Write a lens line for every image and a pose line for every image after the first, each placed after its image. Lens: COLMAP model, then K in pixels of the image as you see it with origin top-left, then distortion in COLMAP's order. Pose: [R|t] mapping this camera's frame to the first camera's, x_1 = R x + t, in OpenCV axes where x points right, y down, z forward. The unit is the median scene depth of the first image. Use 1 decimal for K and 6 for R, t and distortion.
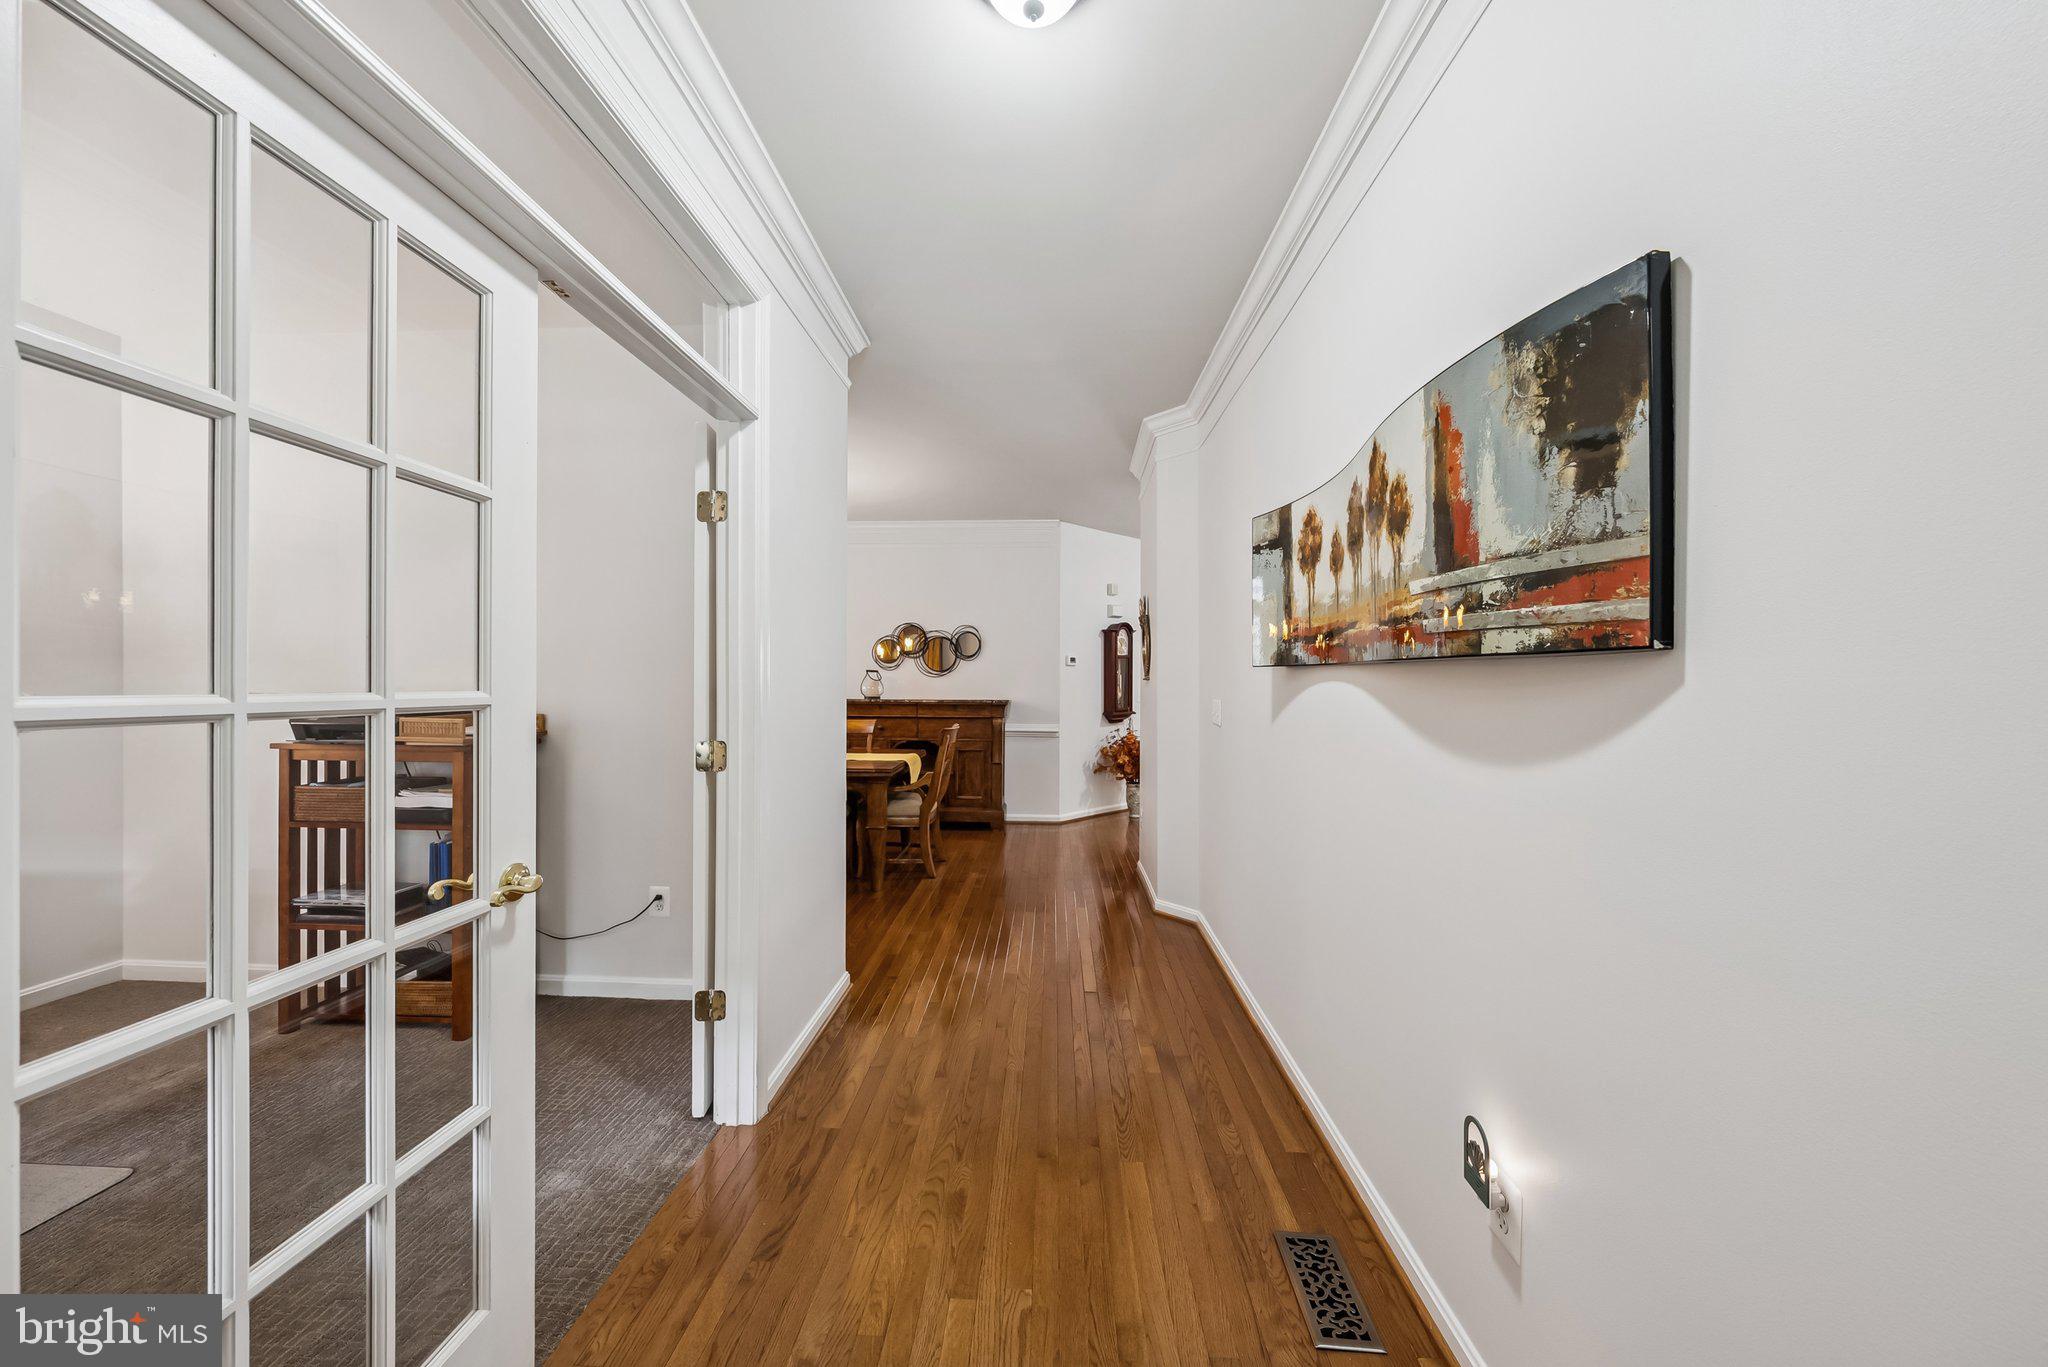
lens RADIAL K [[718.8, 0, 1020.6], [0, 718.8, 672.7], [0, 0, 1]] dist [0.000529, 0.000102]
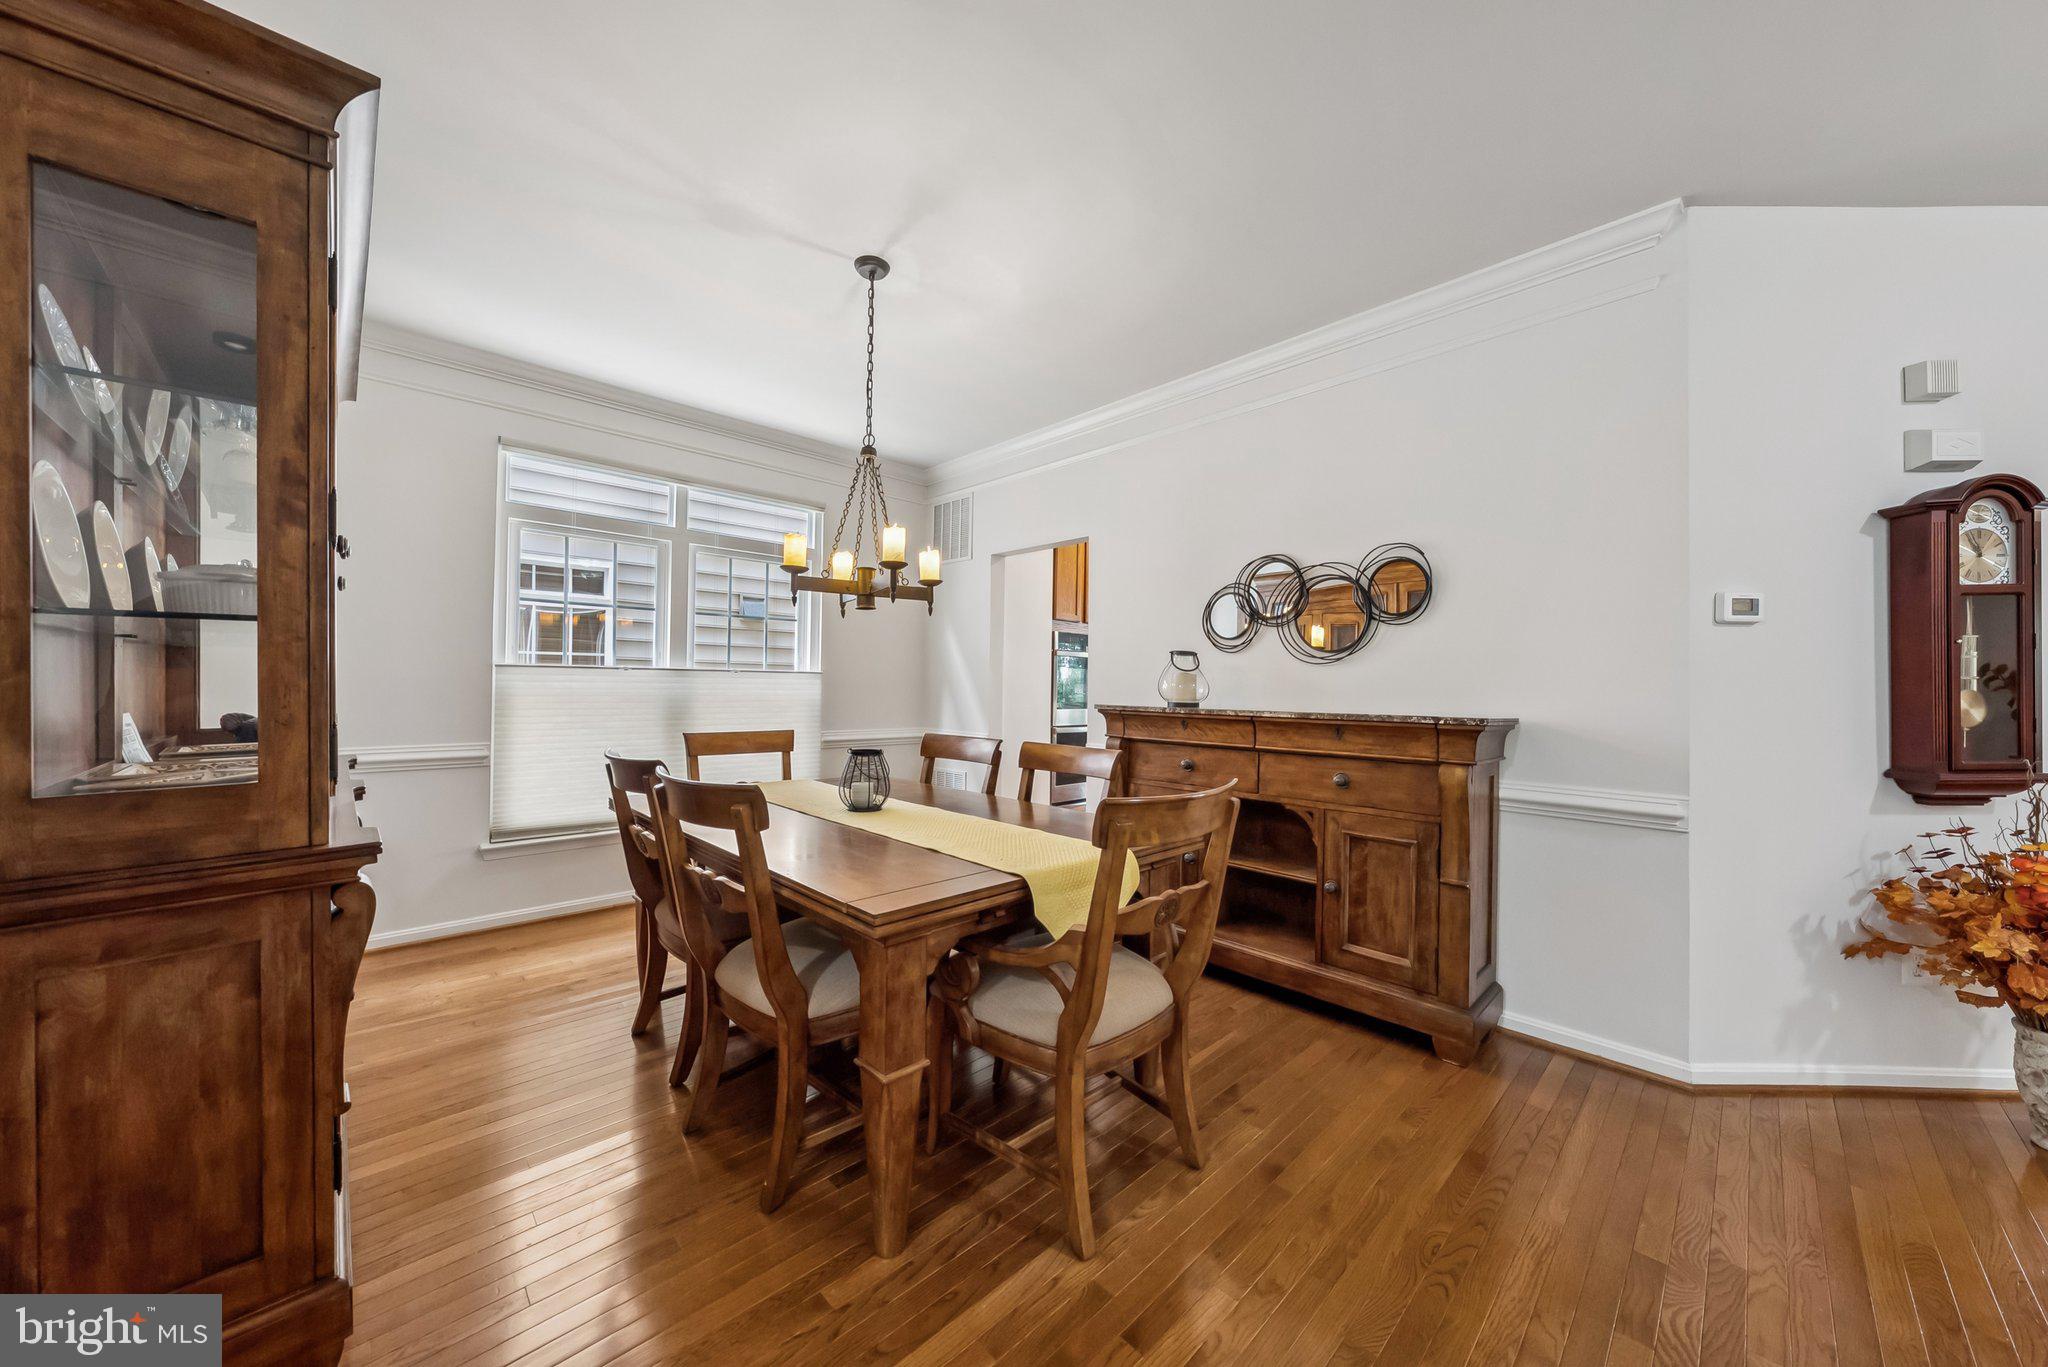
lens RADIAL K [[718.8, 0, 1023.6], [0, 718.8, 677.5], [0, 0, 1]] dist [0.000529, 0.000102]
pose [[0.728538, -0.005336, -0.684984, 0.057659], [-0.004351, 0.999913, -0.012417, 0.021573], [0.684991, 0.012026, 0.728452, 0.534708]]
